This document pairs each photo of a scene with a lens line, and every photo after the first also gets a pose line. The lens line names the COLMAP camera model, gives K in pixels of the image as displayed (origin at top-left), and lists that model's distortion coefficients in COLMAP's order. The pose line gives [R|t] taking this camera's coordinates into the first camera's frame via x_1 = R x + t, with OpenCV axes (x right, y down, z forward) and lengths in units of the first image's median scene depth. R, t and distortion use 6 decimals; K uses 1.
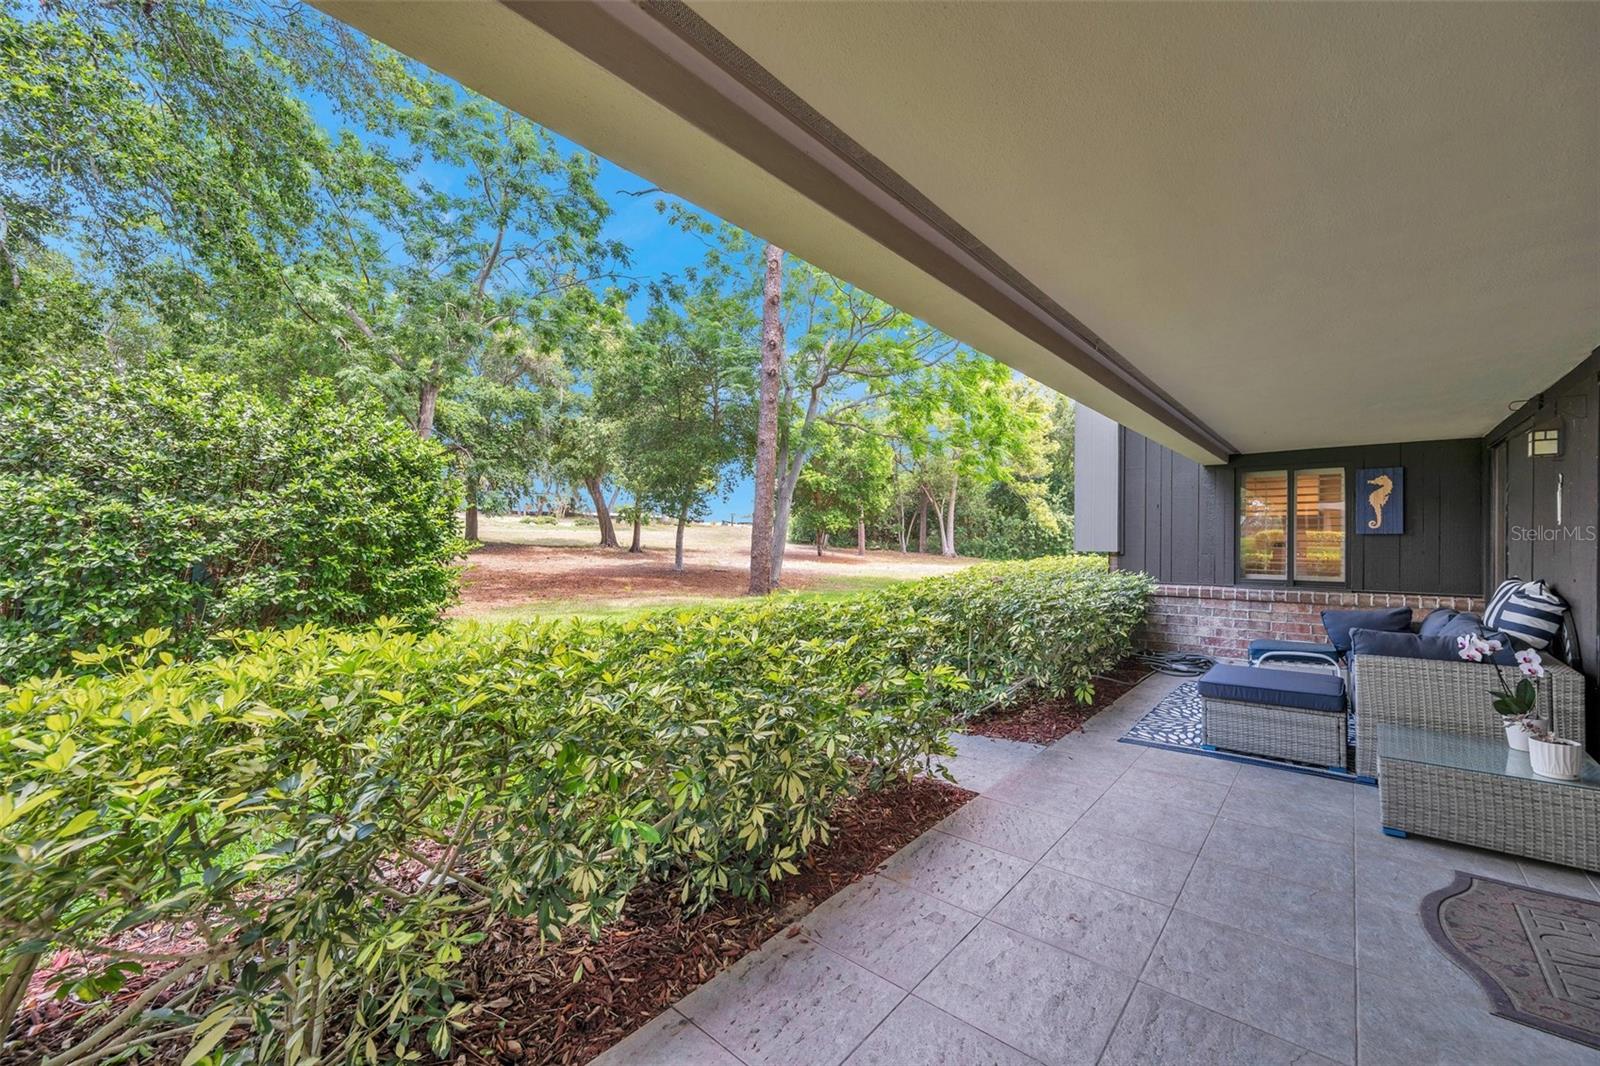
lens RADIAL K [[624.5, 0, 794.3], [0, 624.5, 535.7], [0, 0, 1]] dist [0.000824, 0.000187]
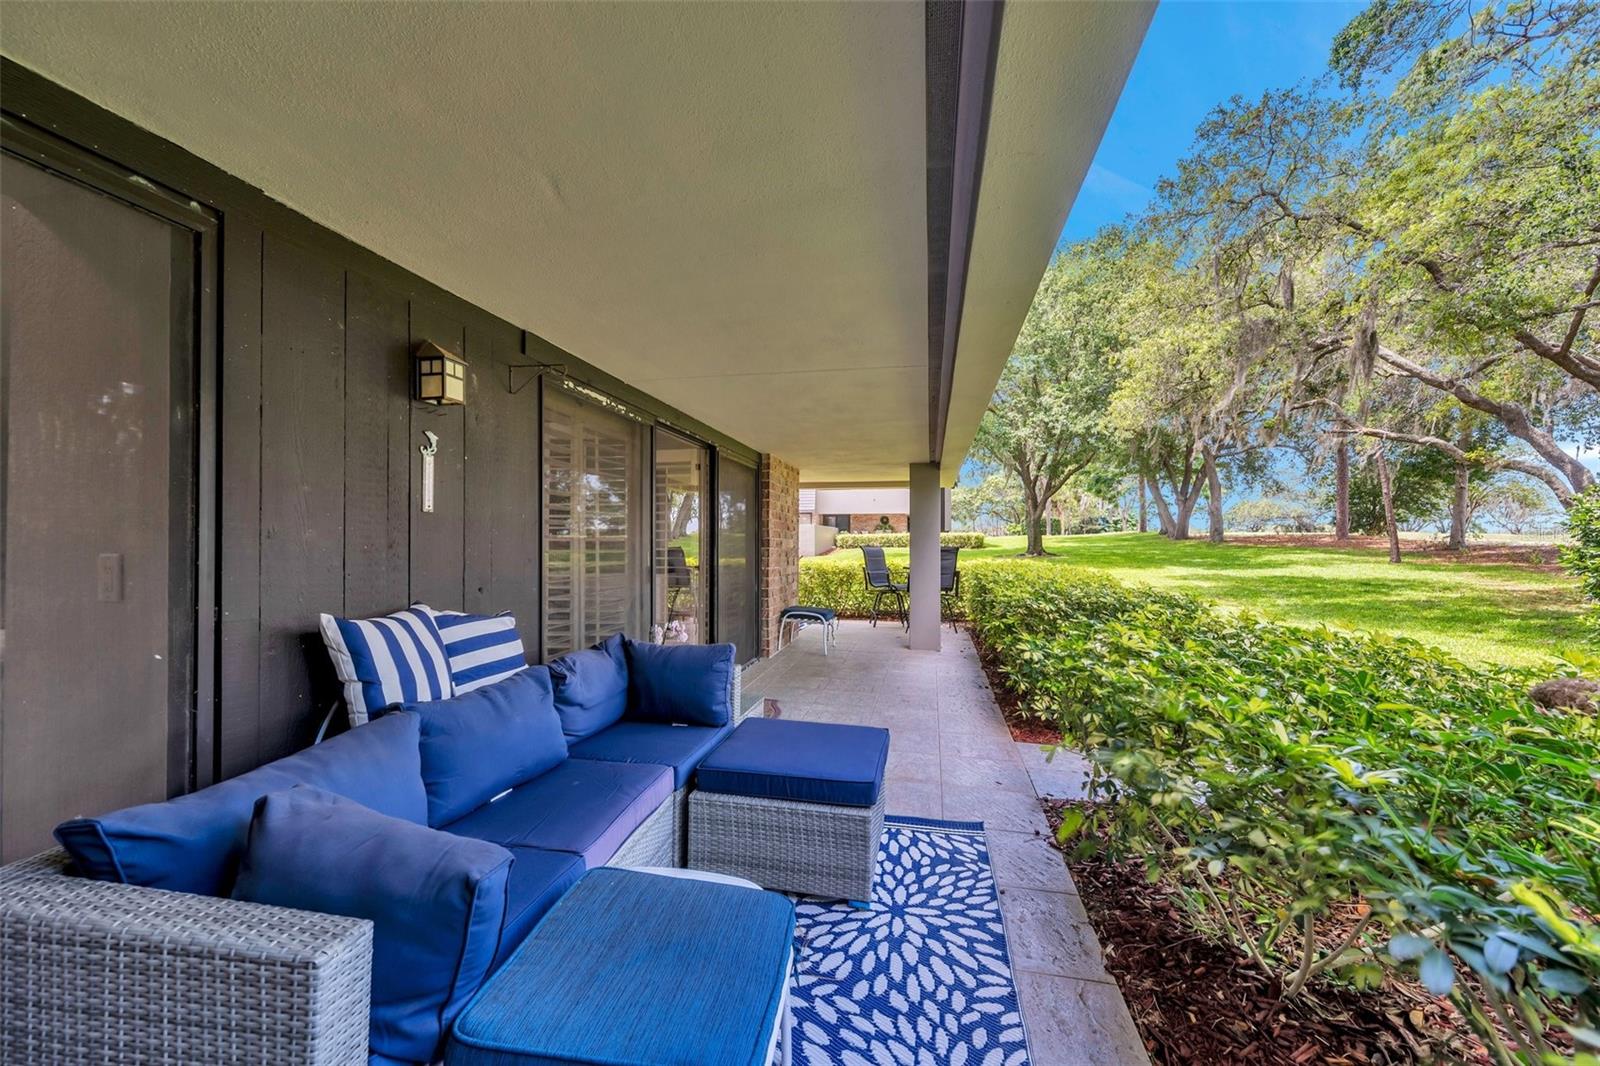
lens RADIAL K [[630.1, 0, 794.8], [0, 630.1, 536.5], [0, 0, 1]] dist [0.000833, 0.000474]
pose [[-0.868426, -0.005433, -0.495789, 0.919609], [-0.000526, 0.999950, -0.010036, 0.008844], [0.495819, -0.008454, -0.868385, 1.317555]]
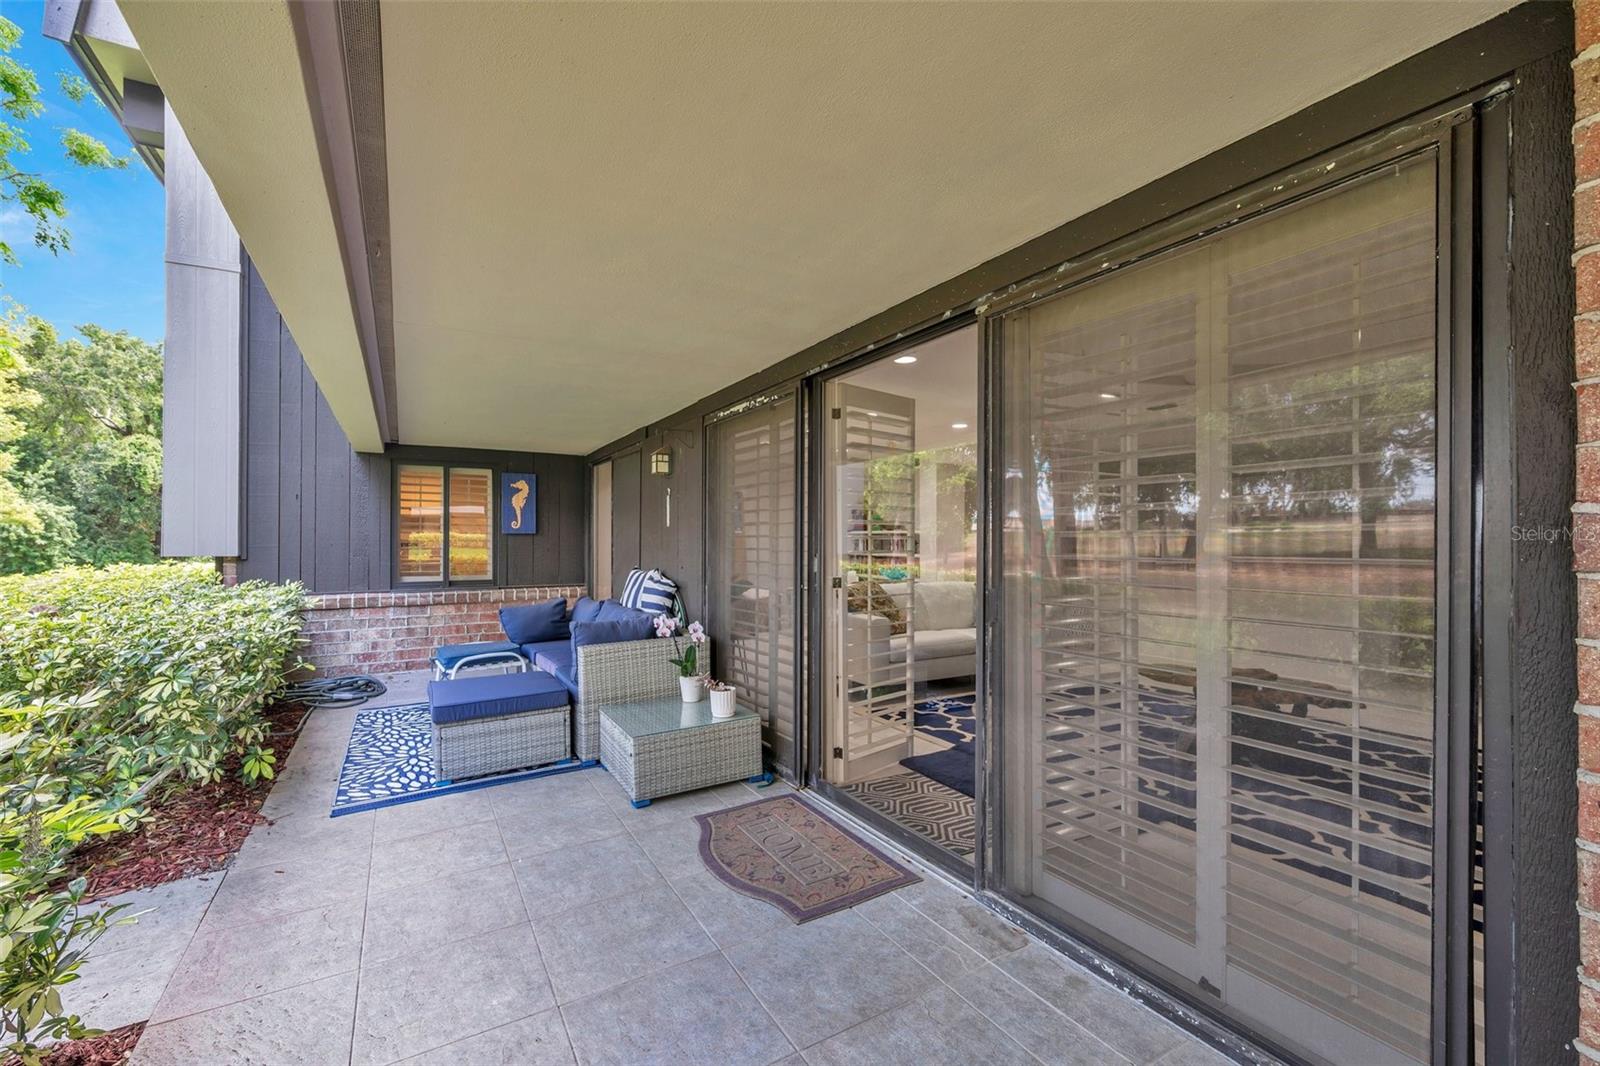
lens RADIAL K [[681.2, 0, 794.3], [0, 681.2, 536.7], [0, 0, 1]] dist [0.000698, 0.000091]
pose [[0.313676, 0.004269, 0.949521, -0.051729], [-0.002946, 0.999989, -0.003522, 0.006659], [-0.949526, -0.001692, 0.313685, 0.216656]]
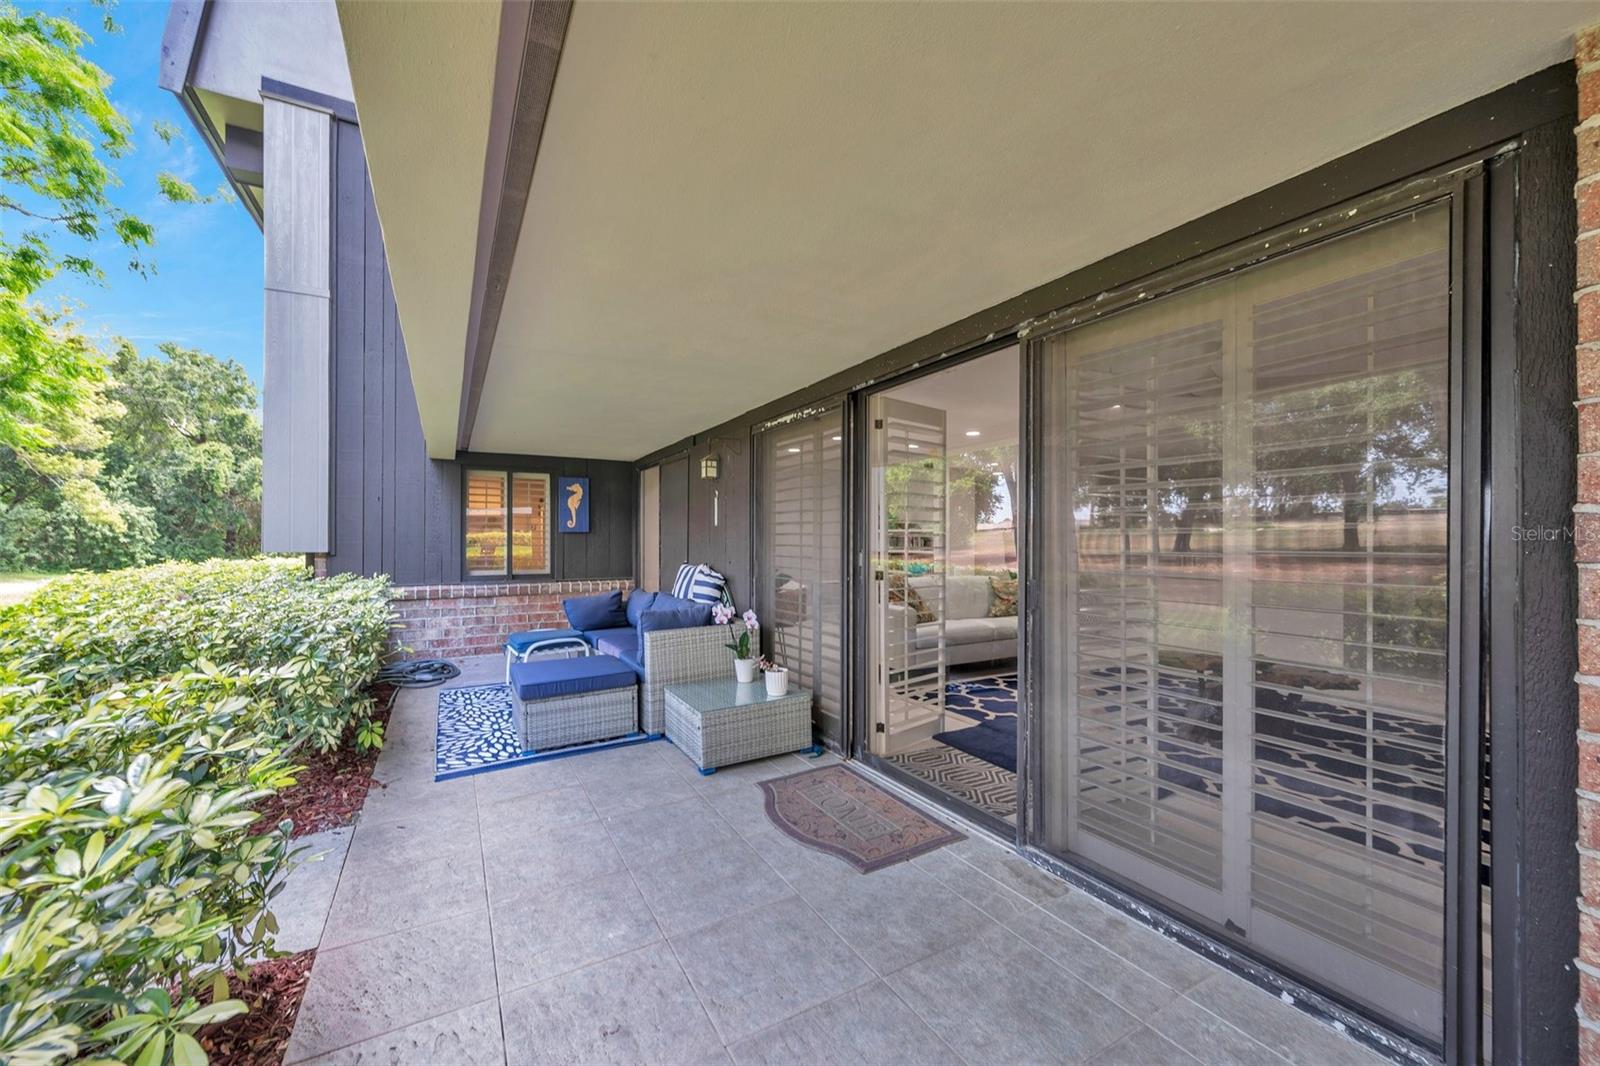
lens RADIAL K [[630.1, 0, 794.8], [0, 630.1, 536.5], [0, 0, 1]] dist [0.000833, 0.000474]
pose [[0.327962, 0.002364, 0.944688, -0.091130], [-0.003029, 0.999994, -0.001451, 0.007968], [-0.944686, -0.002386, 0.327967, 0.251120]]
